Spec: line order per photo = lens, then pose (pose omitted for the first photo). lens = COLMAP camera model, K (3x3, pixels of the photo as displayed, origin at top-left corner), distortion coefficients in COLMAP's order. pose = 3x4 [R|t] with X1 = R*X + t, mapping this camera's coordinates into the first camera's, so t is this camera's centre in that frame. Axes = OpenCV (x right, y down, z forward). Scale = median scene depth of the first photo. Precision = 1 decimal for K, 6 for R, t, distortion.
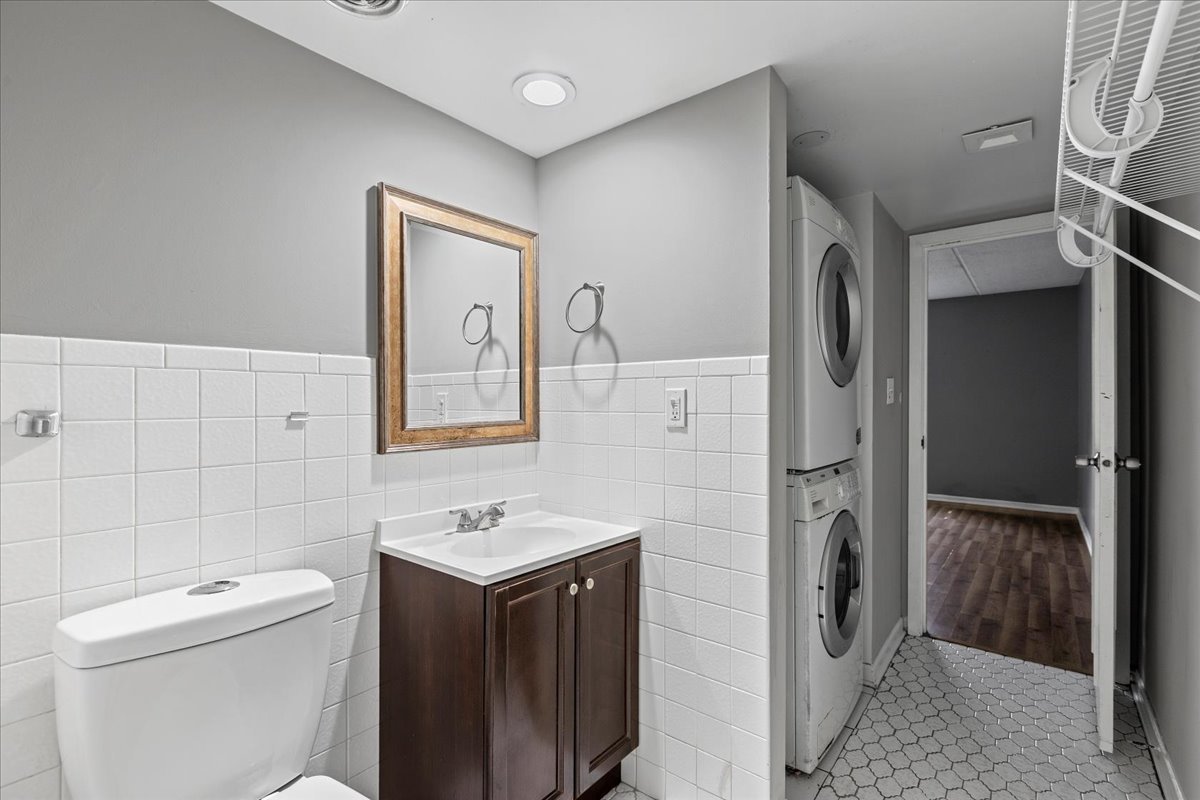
lens RADIAL K [[541.3, 0, 604.3], [0, 541.3, 406.0], [0, 0, 1]] dist [-0.005584, 0.001455]
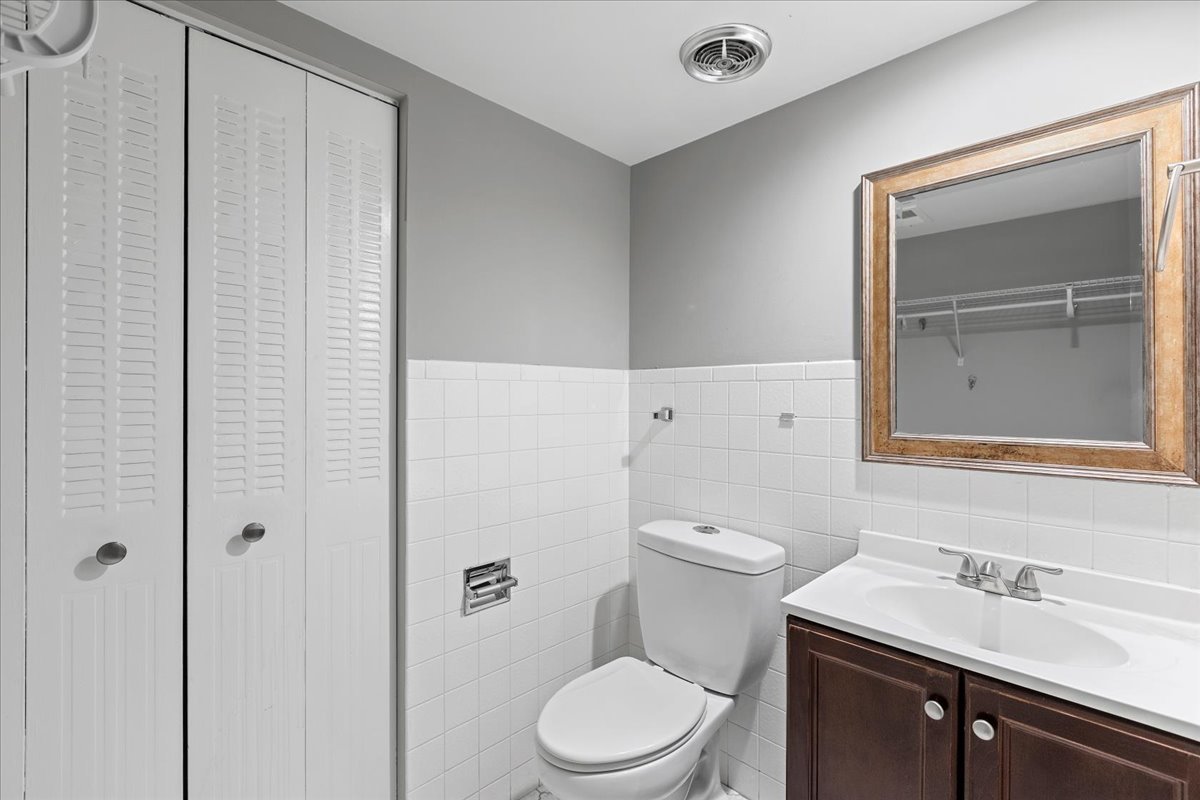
lens RADIAL K [[541.3, 0, 605.3], [0, 541.3, 391.6], [0, 0, 1]] dist [-0.005584, 0.001455]
pose [[-0.107357, -0.004402, -0.994211, 0.584828], [-0.007532, 0.999965, -0.003614, -0.026148], [0.994192, 0.007101, -0.107387, 0.658002]]
